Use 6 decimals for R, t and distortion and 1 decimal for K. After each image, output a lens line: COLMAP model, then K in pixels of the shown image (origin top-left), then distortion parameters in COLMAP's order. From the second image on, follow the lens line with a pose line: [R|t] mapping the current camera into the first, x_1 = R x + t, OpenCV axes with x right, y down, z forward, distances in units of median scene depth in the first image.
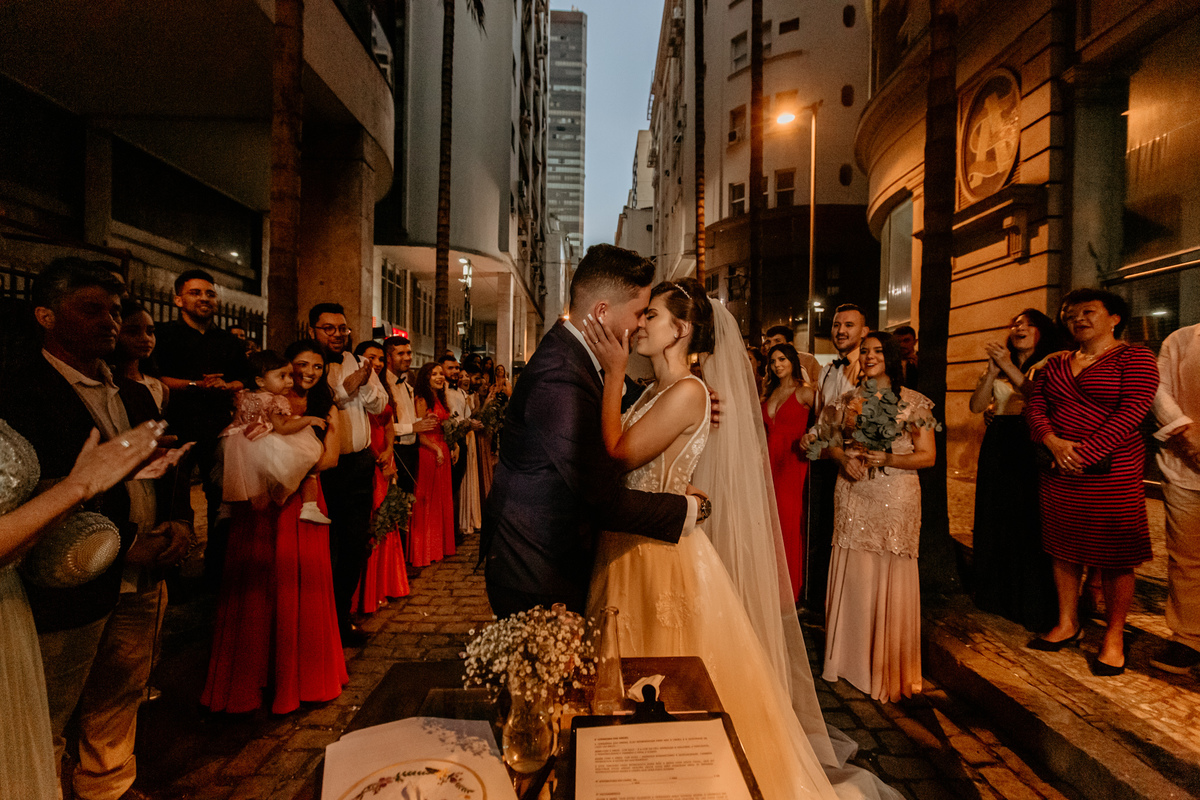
lens RADIAL K [[532.8, 0, 600.3], [0, 532.8, 397.0], [0, 0, 1]] dist [0.004587, -0.002426]
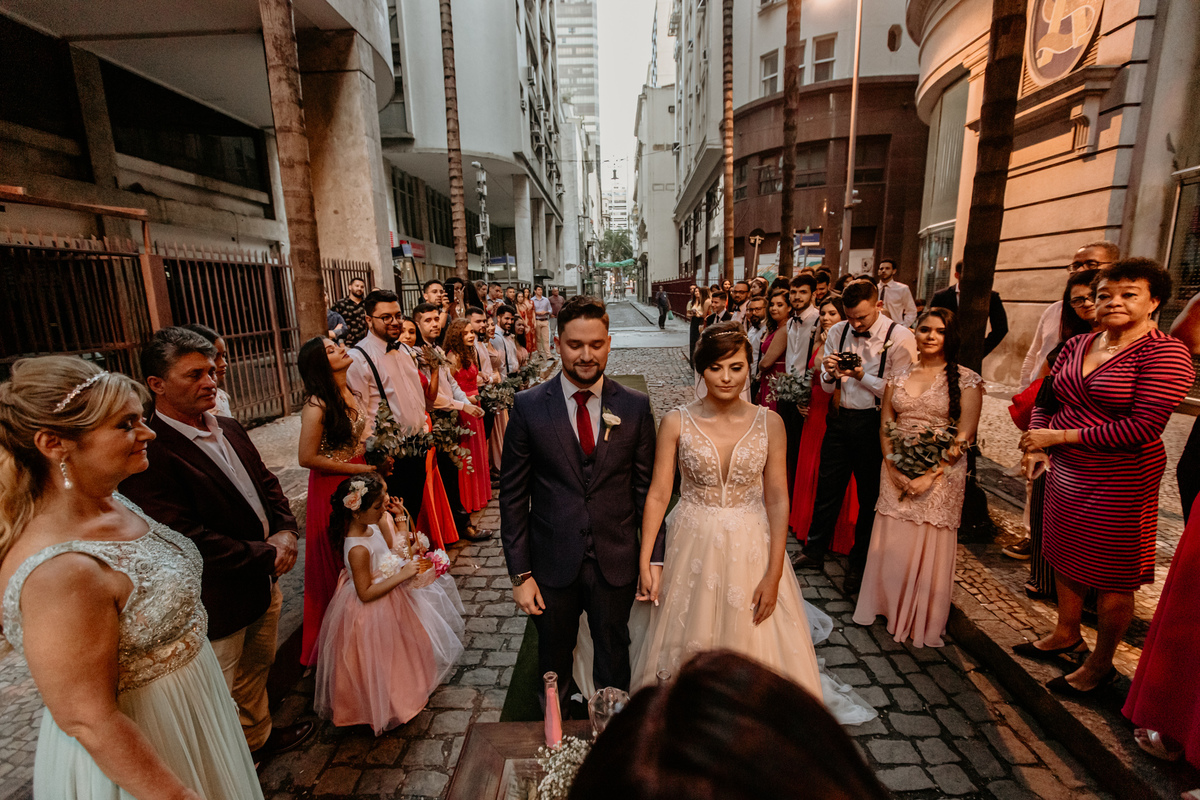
lens RADIAL K [[532.8, 0, 600.6], [0, 532.8, 397.5], [0, 0, 1]] dist [0.004587, -0.002426]
pose [[0.998221, -0.032895, -0.049736, -0.002274], [0.041730, 0.981169, 0.188592, -0.053549], [0.042596, -0.190332, 0.980795, -0.000556]]
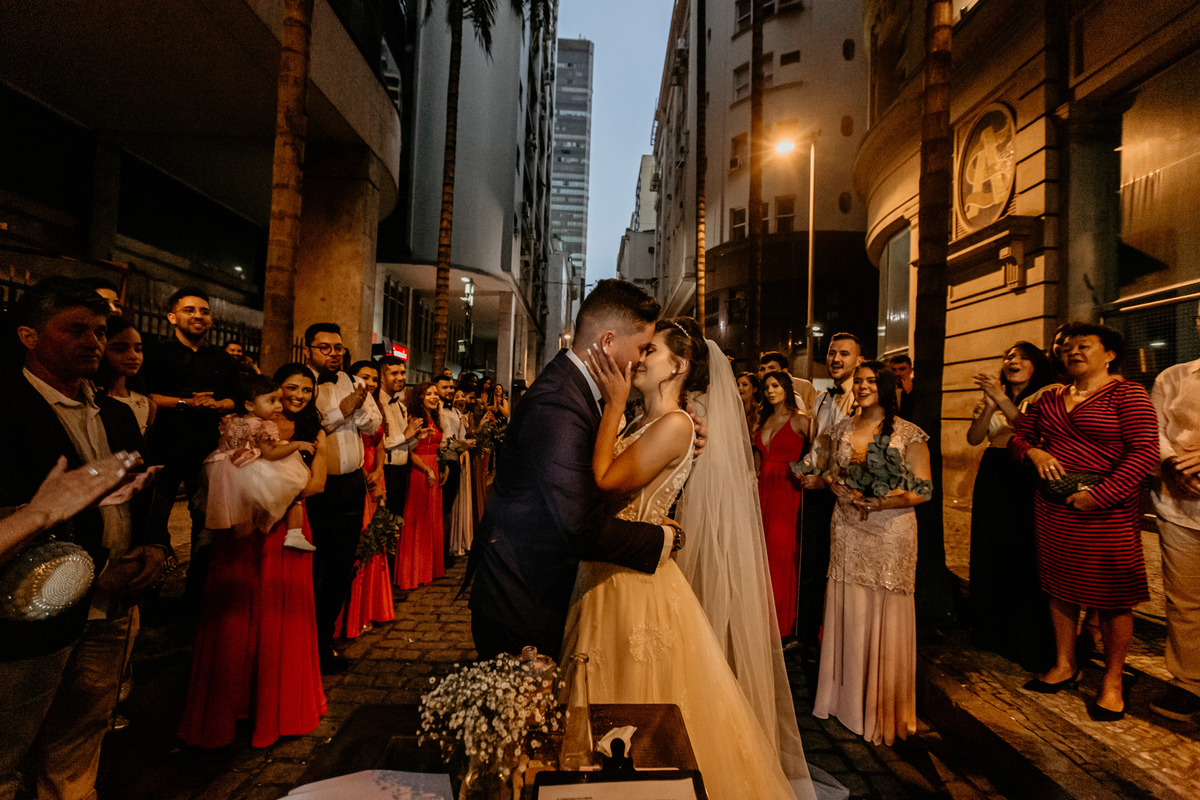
lens RADIAL K [[532.8, 0, 600.2], [0, 532.8, 396.7], [0, 0, 1]] dist [0.004587, -0.002426]
pose [[0.999826, 0.018654, -0.000248, 0.005043], [-0.018651, 0.999150, -0.036759, -0.003795], [-0.000438, 0.036758, 0.999324, 0.002536]]
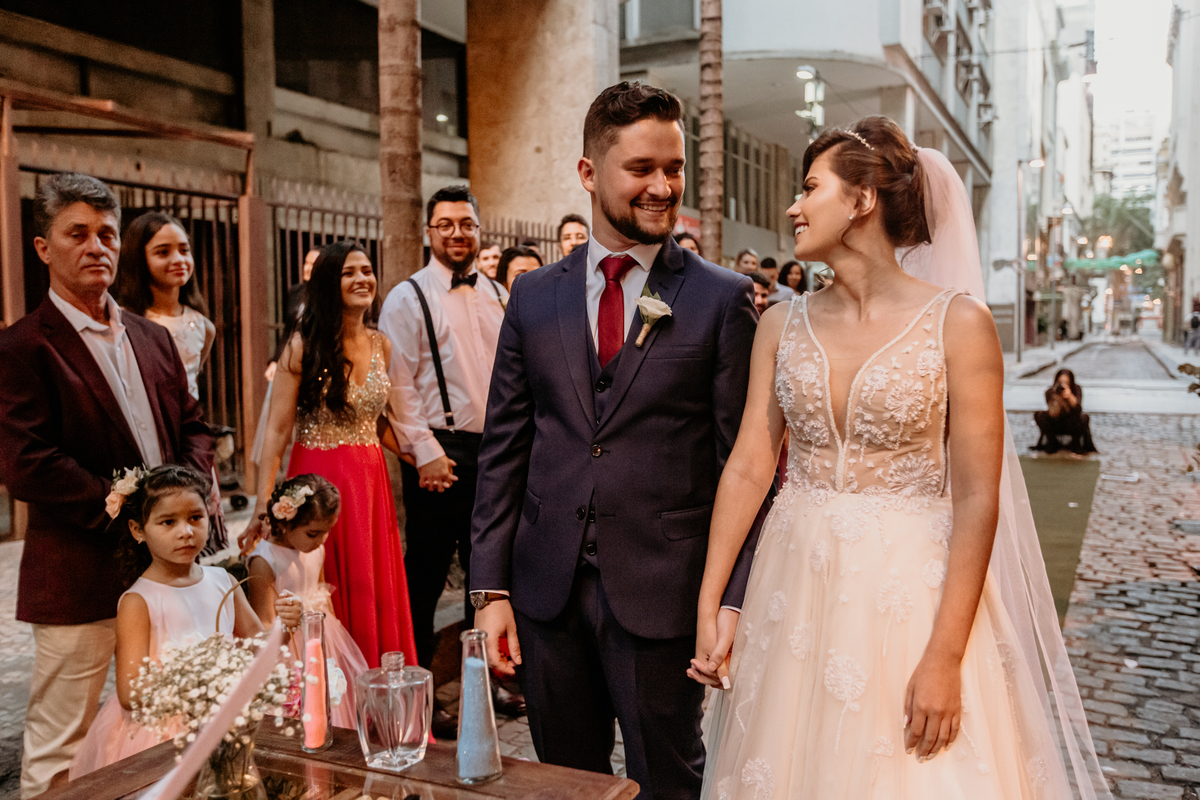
lens RADIAL K [[1029.3, 0, 598.2], [0, 1029.3, 399.5], [0, 0, 1]] dist [0.004110, -0.004541]
pose [[0.884685, 0.006174, -0.466148, 0.086105], [0.021765, 0.998275, 0.054529, 0.002908], [0.465680, -0.058387, 0.883025, 0.004685]]
